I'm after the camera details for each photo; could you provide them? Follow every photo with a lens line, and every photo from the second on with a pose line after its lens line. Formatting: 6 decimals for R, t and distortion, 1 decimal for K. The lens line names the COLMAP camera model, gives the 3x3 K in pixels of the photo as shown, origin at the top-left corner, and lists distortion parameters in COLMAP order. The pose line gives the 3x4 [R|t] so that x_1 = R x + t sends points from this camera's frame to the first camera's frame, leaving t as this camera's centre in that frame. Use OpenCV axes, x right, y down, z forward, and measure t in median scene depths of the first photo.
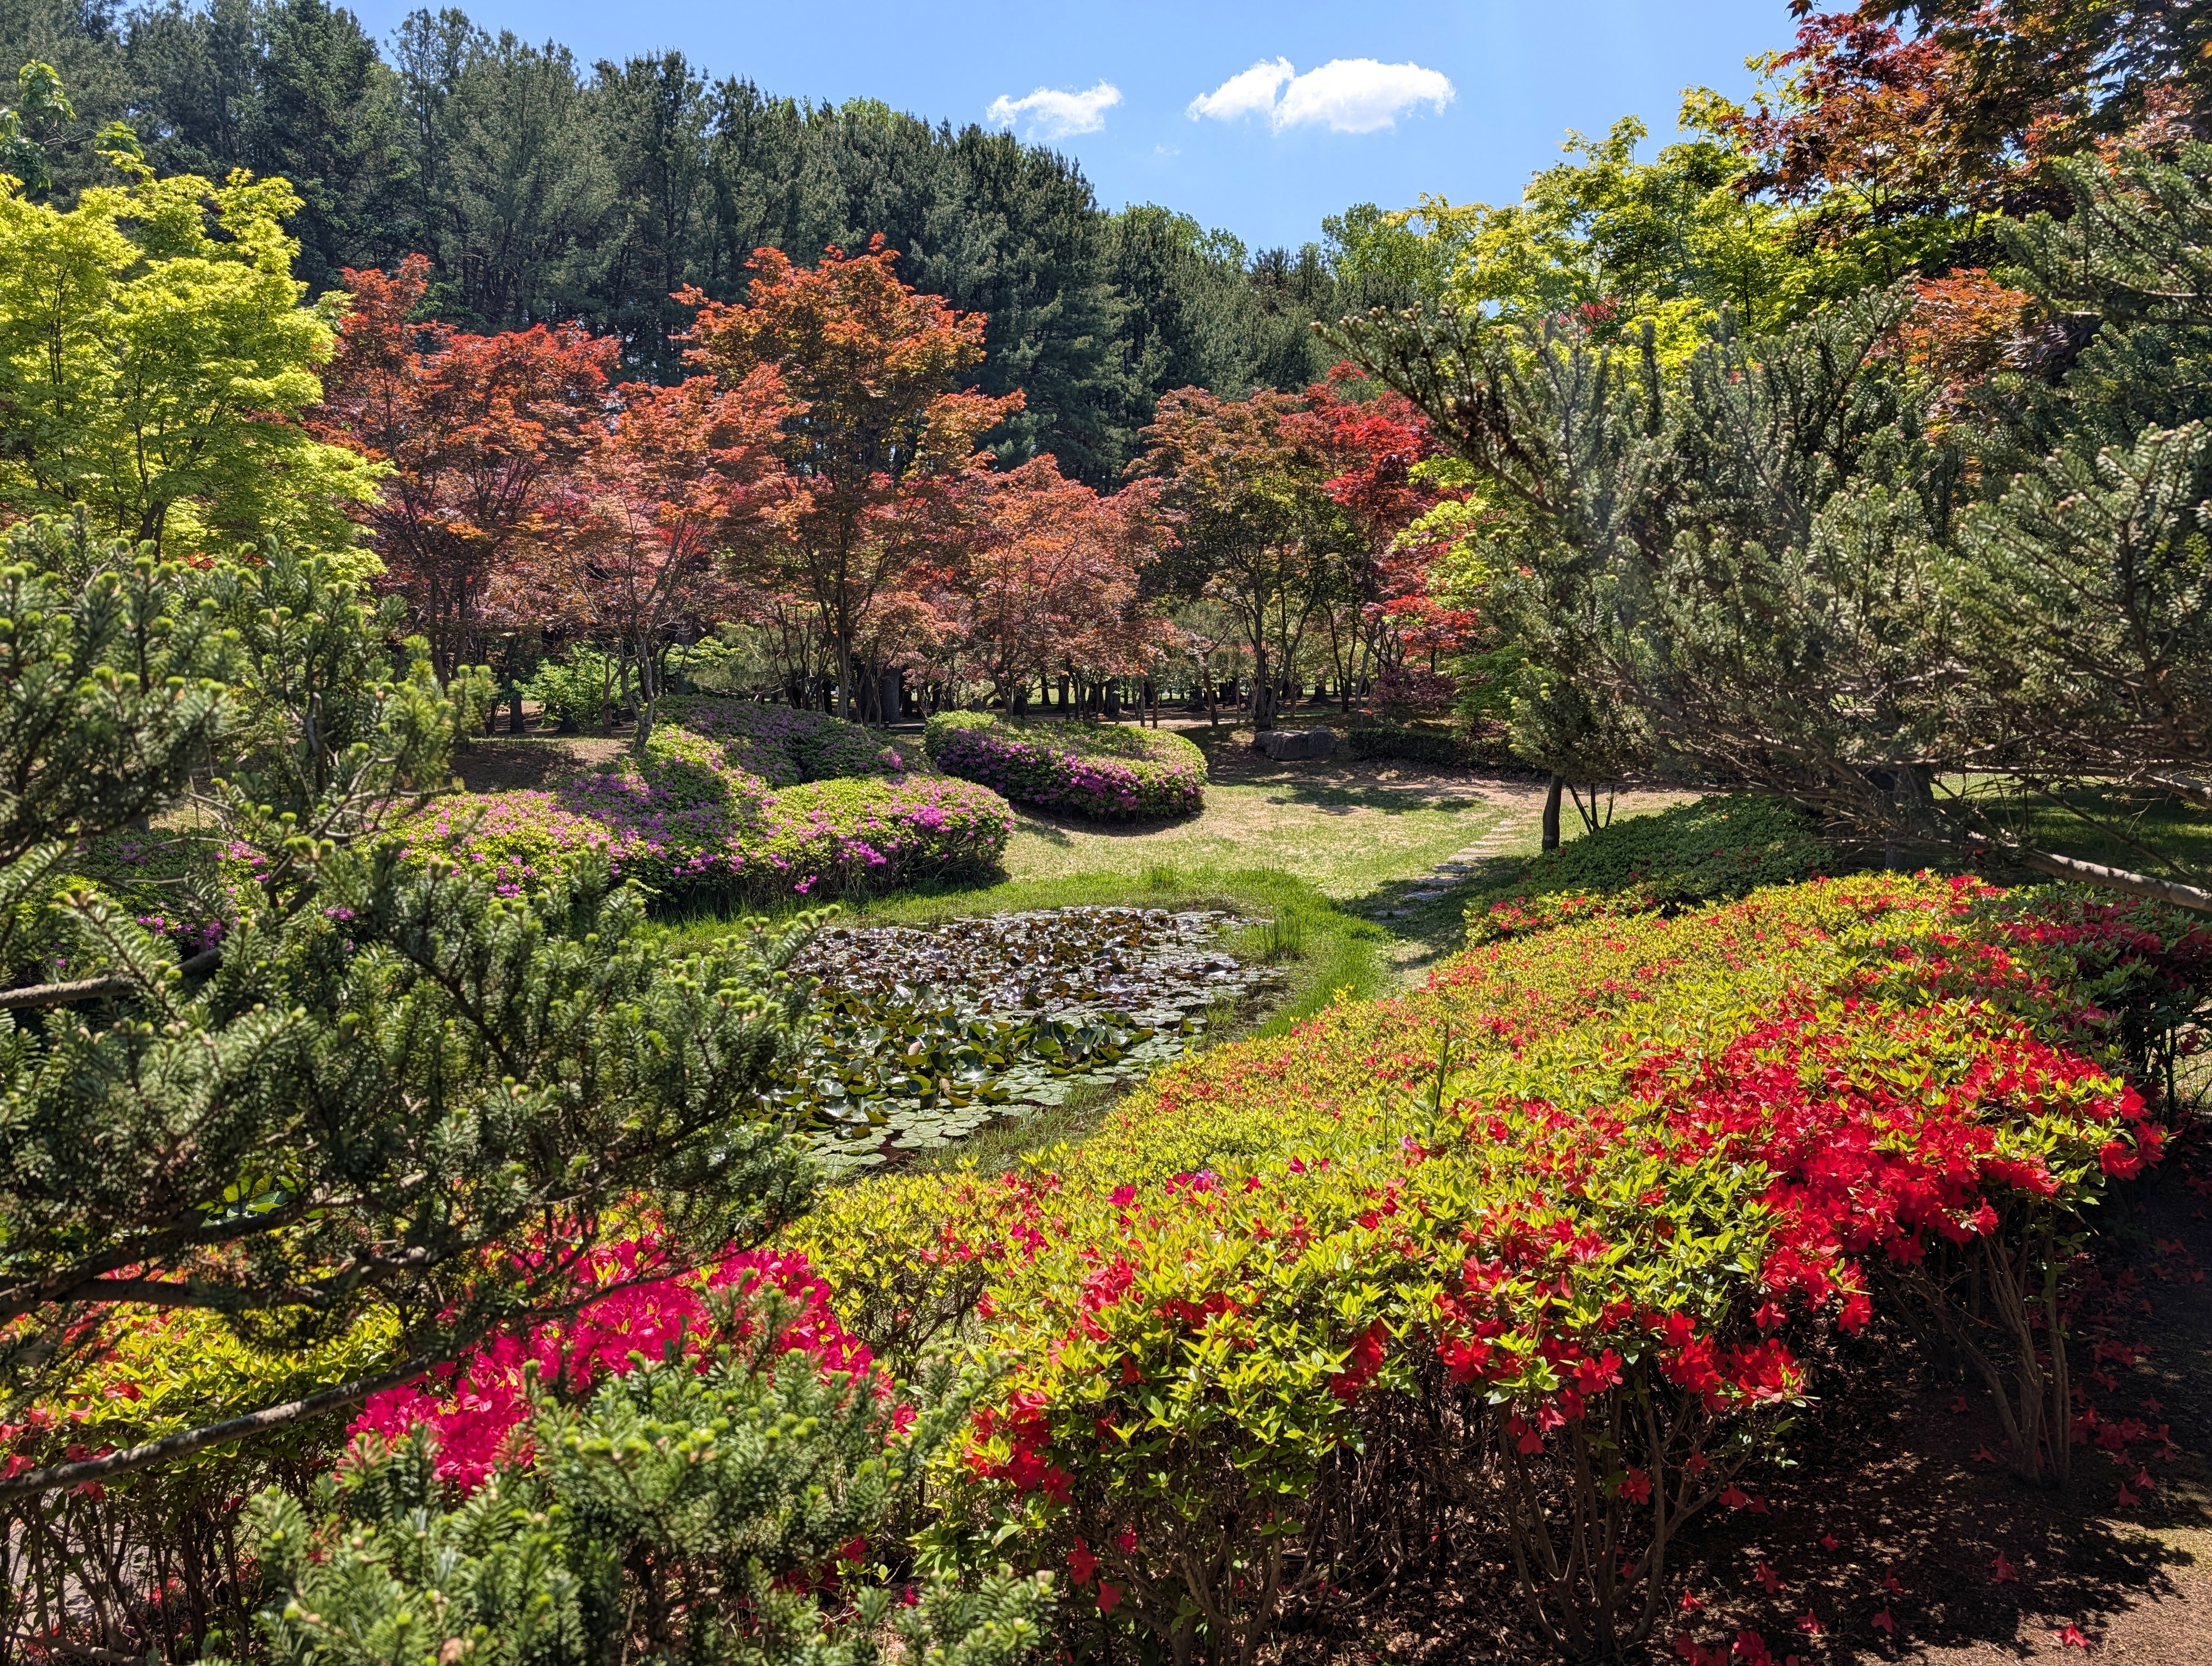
lens RADIAL K [[1531.3, 0, 1102.4], [0, 1531.3, 847.7], [0, 0, 1]] dist [0.003414, -0.005902]
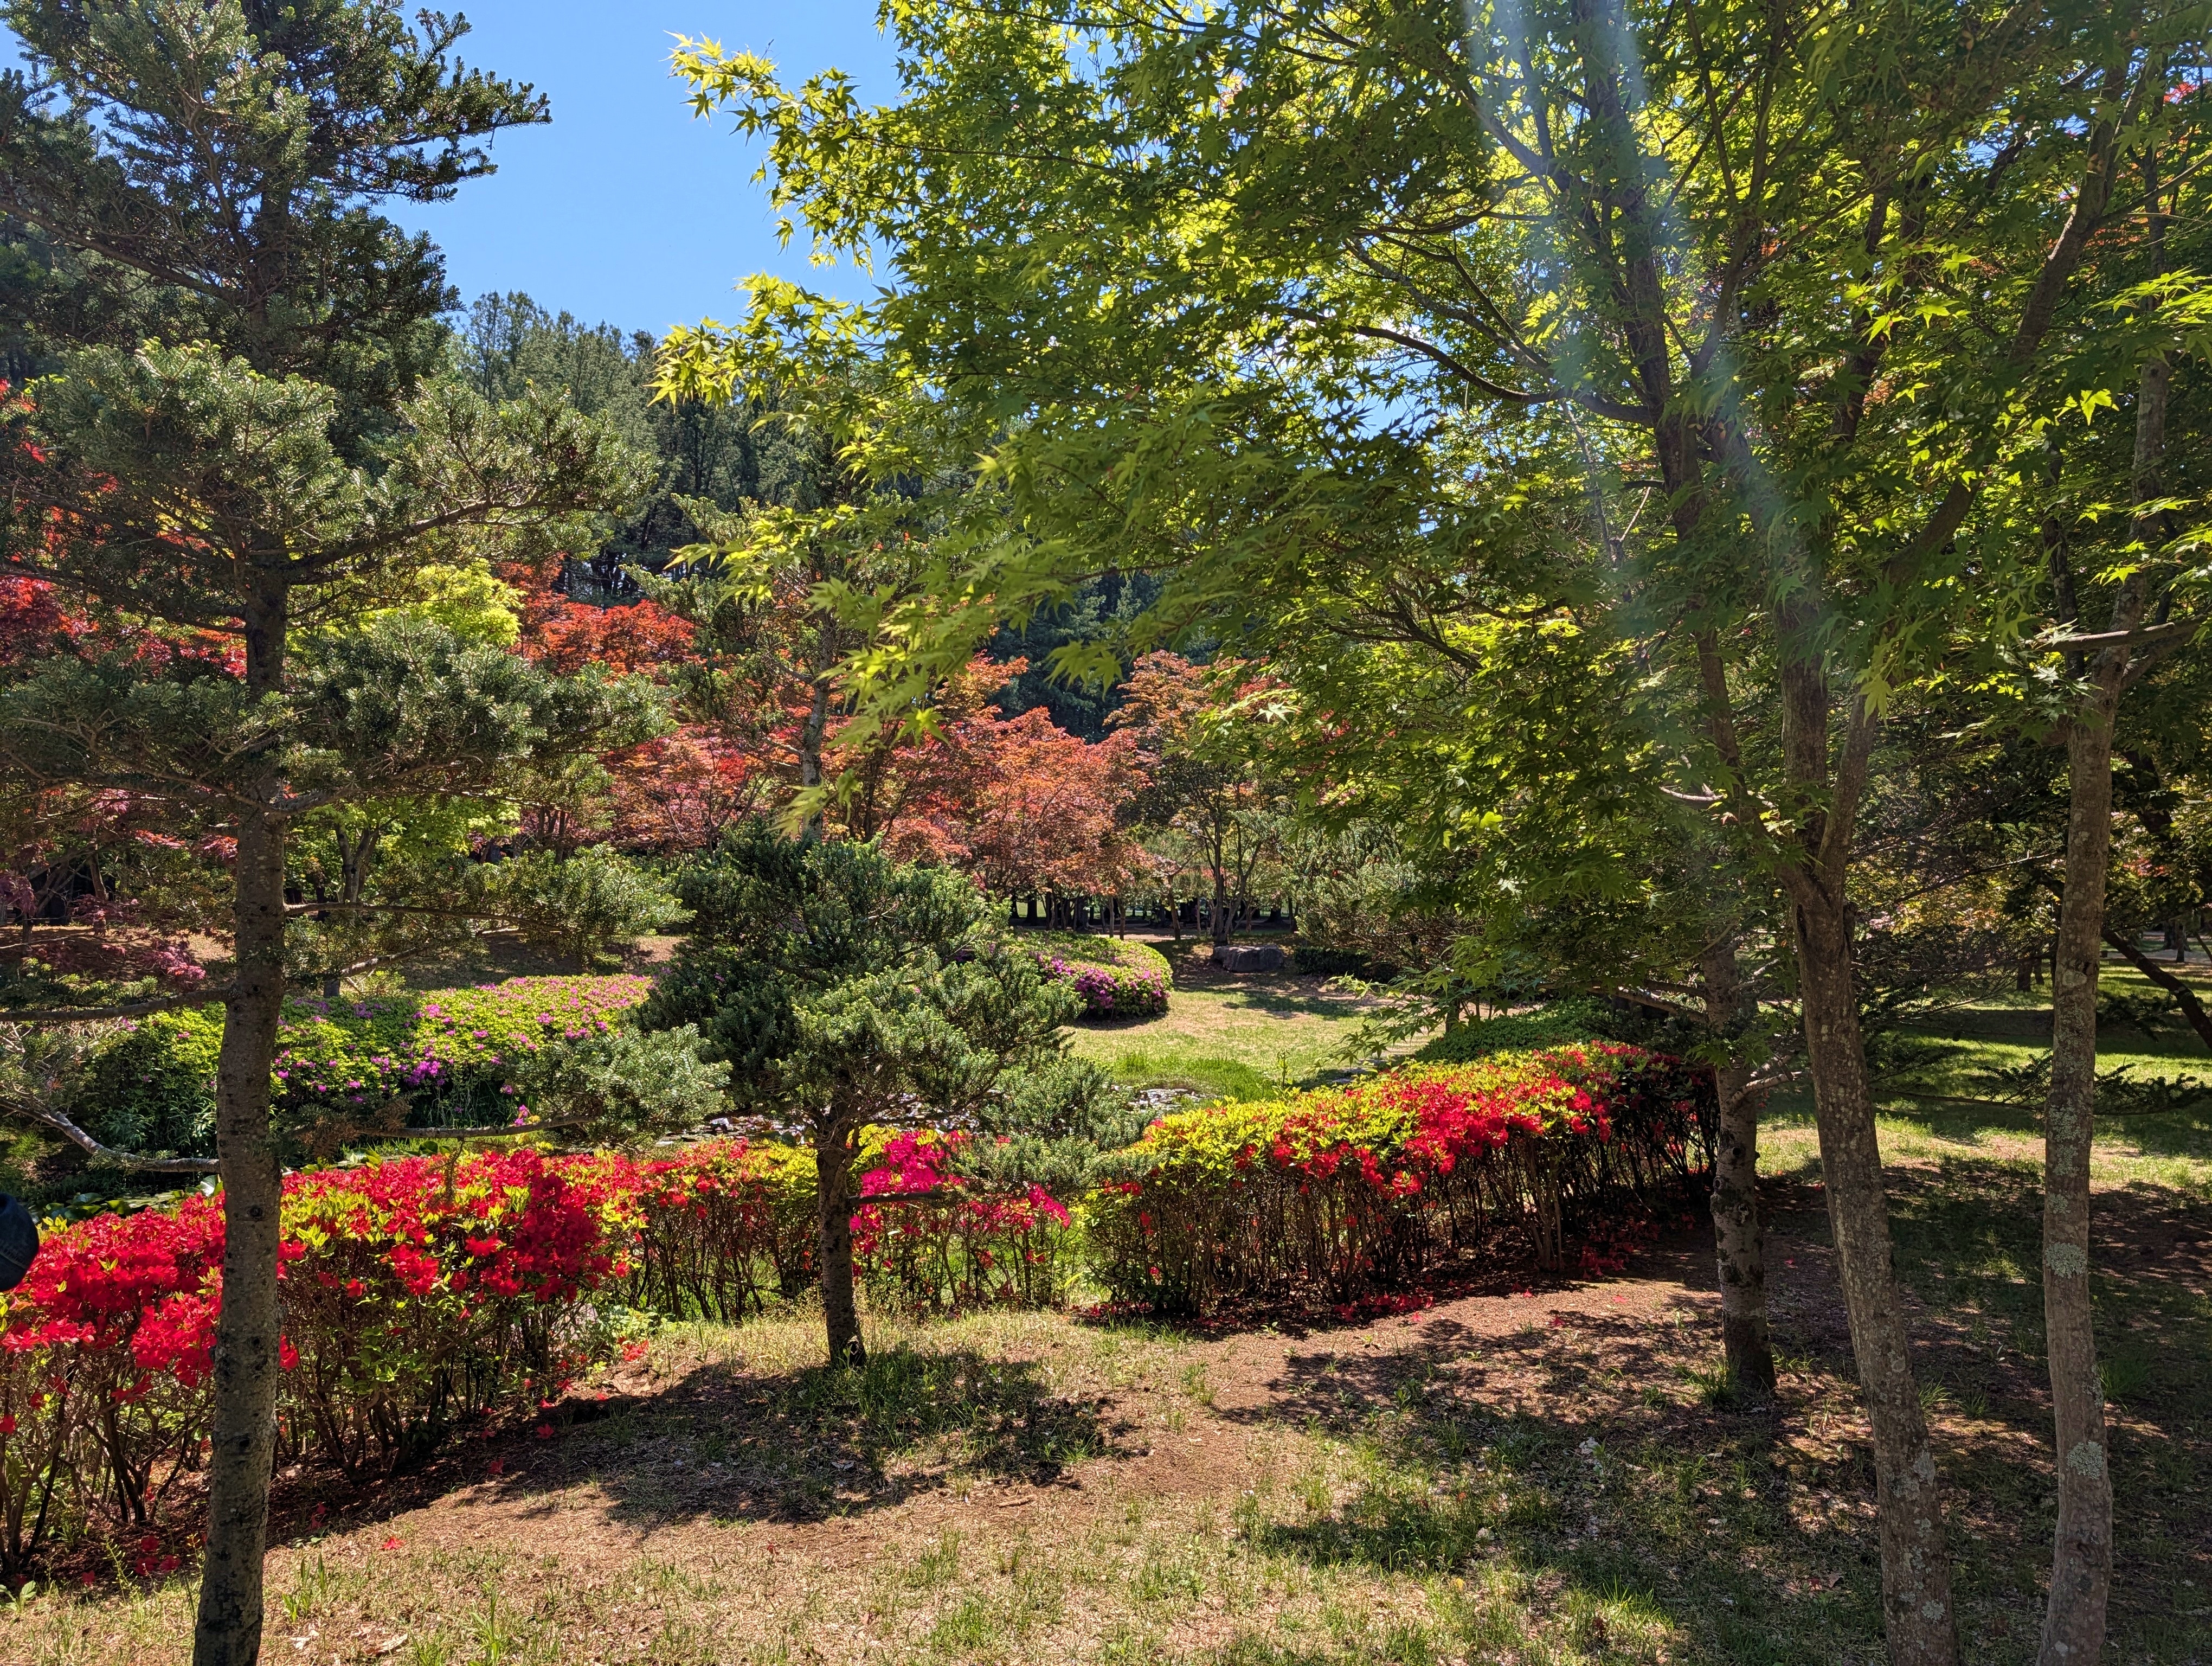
lens RADIAL K [[1531.3, 0, 1096.5], [0, 1531.3, 828.7], [0, 0, 1]] dist [0.003414, -0.005902]
pose [[0.999308, 0.030659, 0.021053, -0.015448], [-0.027109, 0.987998, -0.152070, 0.014815], [-0.025463, 0.151394, 0.988146, -0.154034]]
